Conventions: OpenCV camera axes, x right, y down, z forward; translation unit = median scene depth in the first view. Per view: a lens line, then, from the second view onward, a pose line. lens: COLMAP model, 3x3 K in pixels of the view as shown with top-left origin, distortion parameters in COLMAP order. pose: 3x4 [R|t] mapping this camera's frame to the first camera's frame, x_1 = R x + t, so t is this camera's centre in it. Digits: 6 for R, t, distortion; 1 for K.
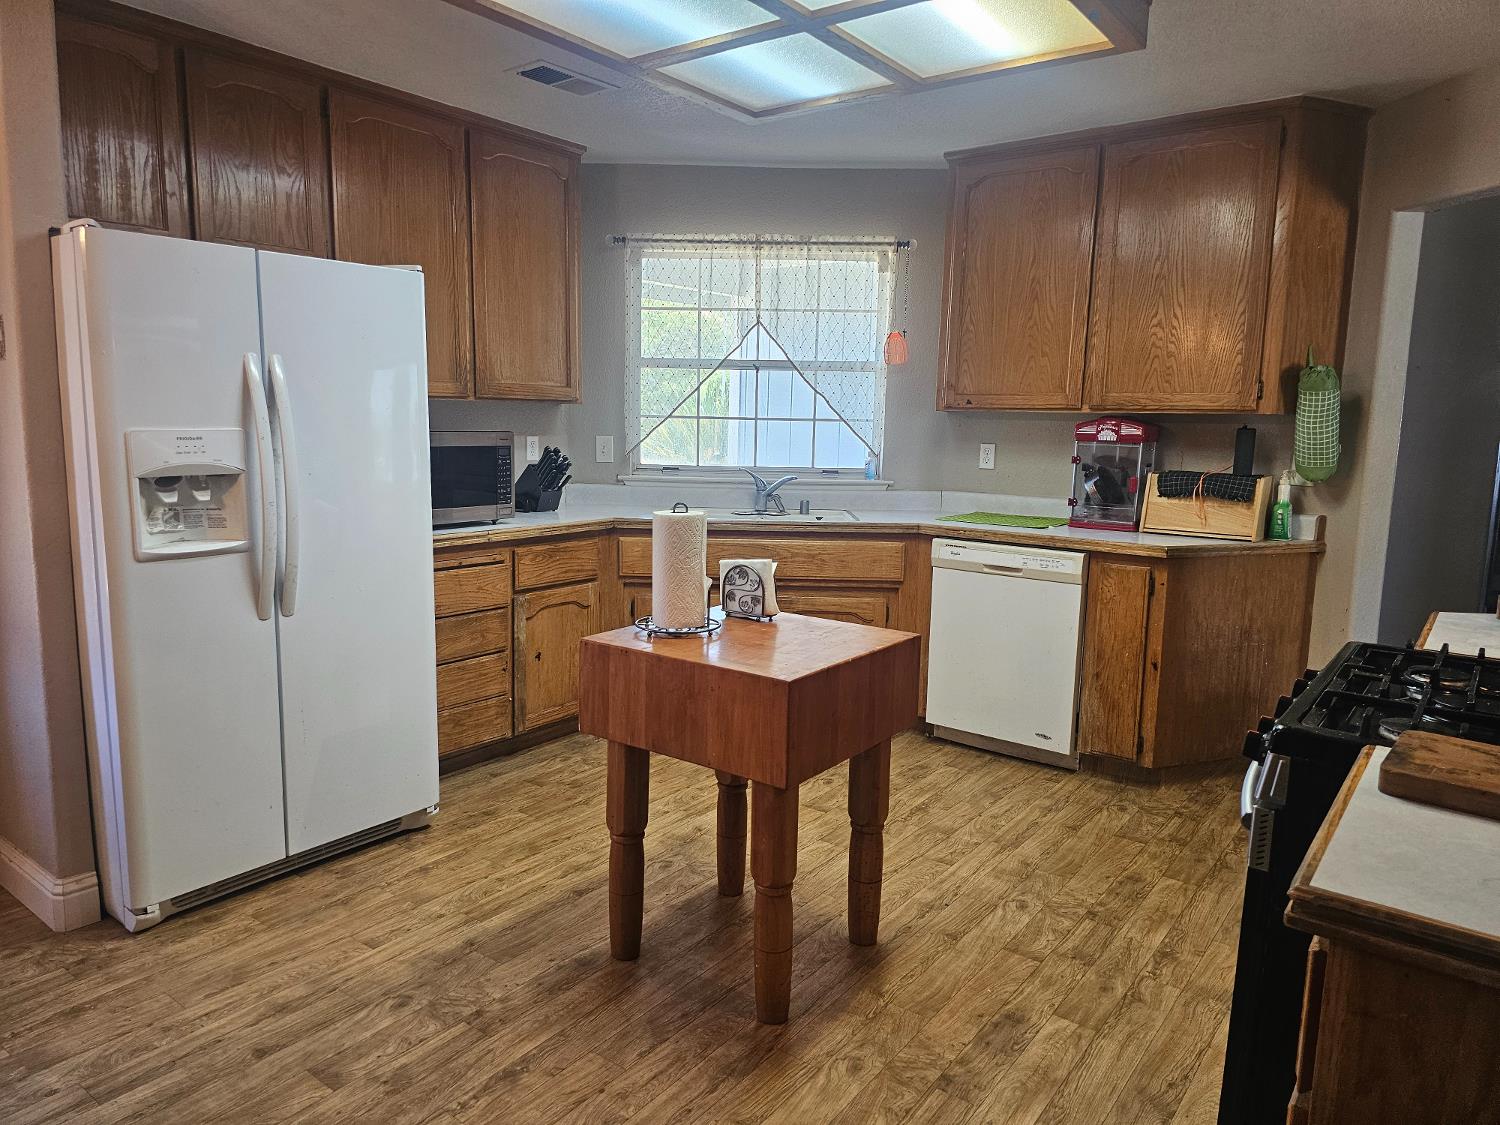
lens RADIAL K [[1021.0, 0, 750.0], [0, 1021.0, 562.5], [0, 0, 1]] dist [0.083493, -0.134469]
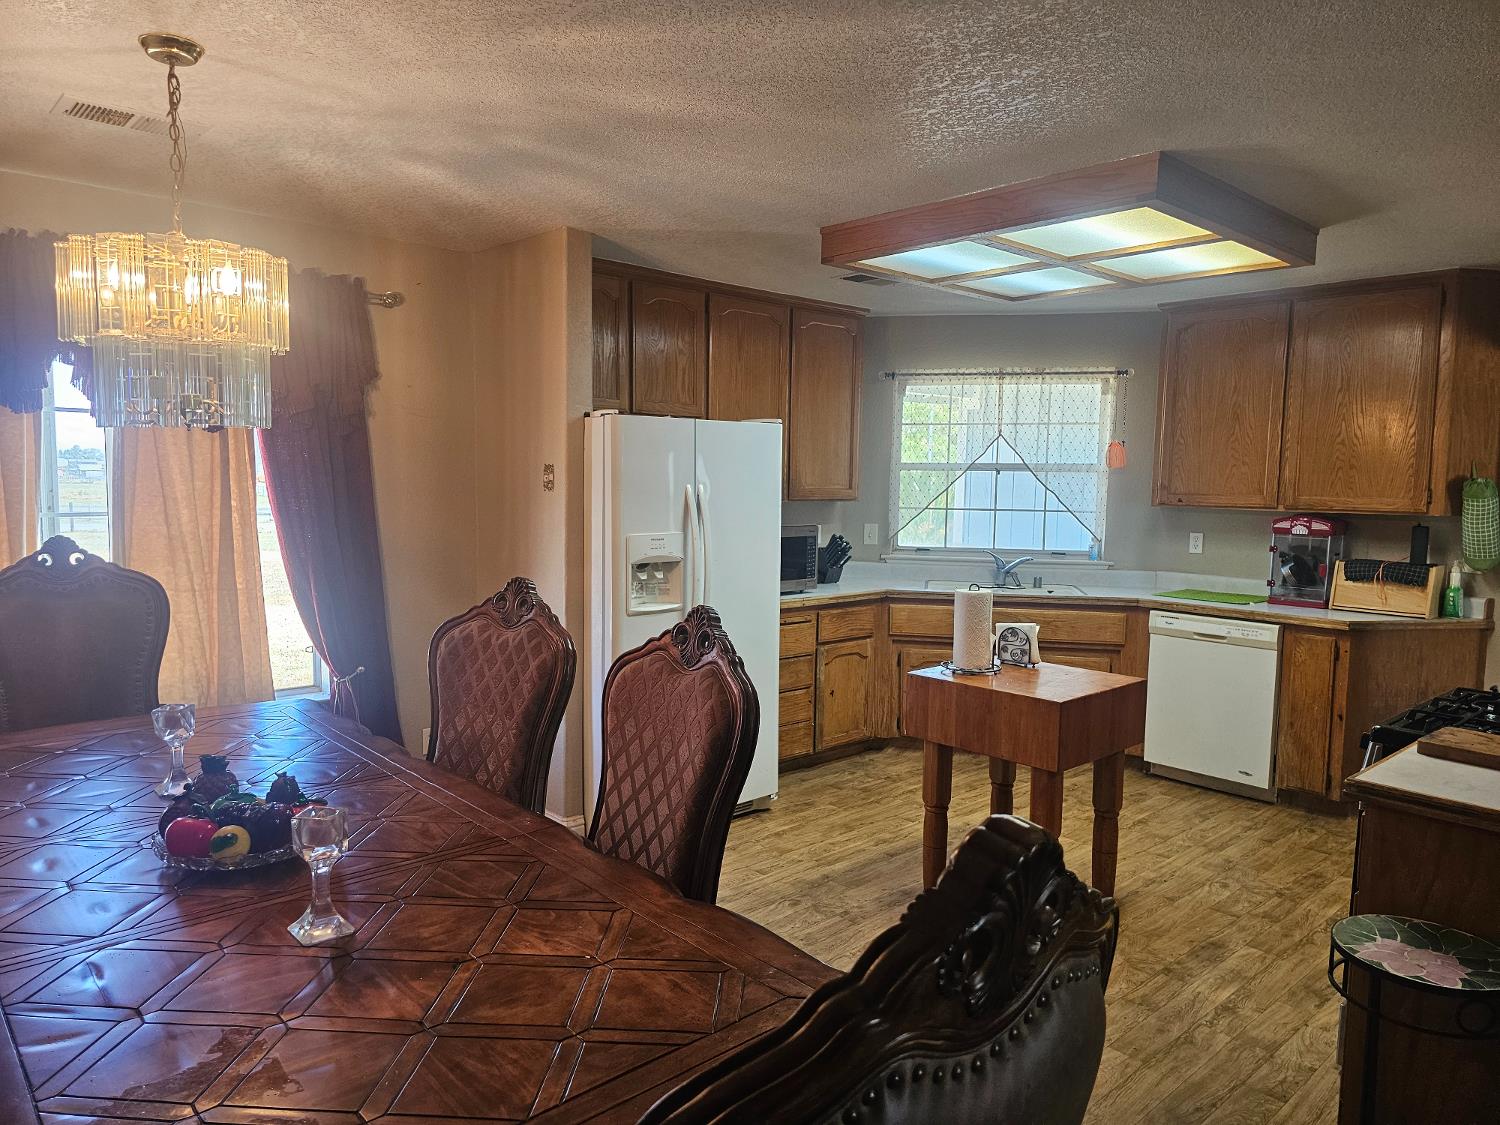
lens RADIAL K [[995.9, 0, 750.0], [0, 995.9, 562.5], [0, 0, 1]] dist [0.042859, -0.058509]
pose [[0.981485, 0.010922, -0.191225, -0.071897], [-0.022946, 0.997888, -0.060776, 0.003733], [0.190158, 0.064038, 0.979663, -0.312857]]
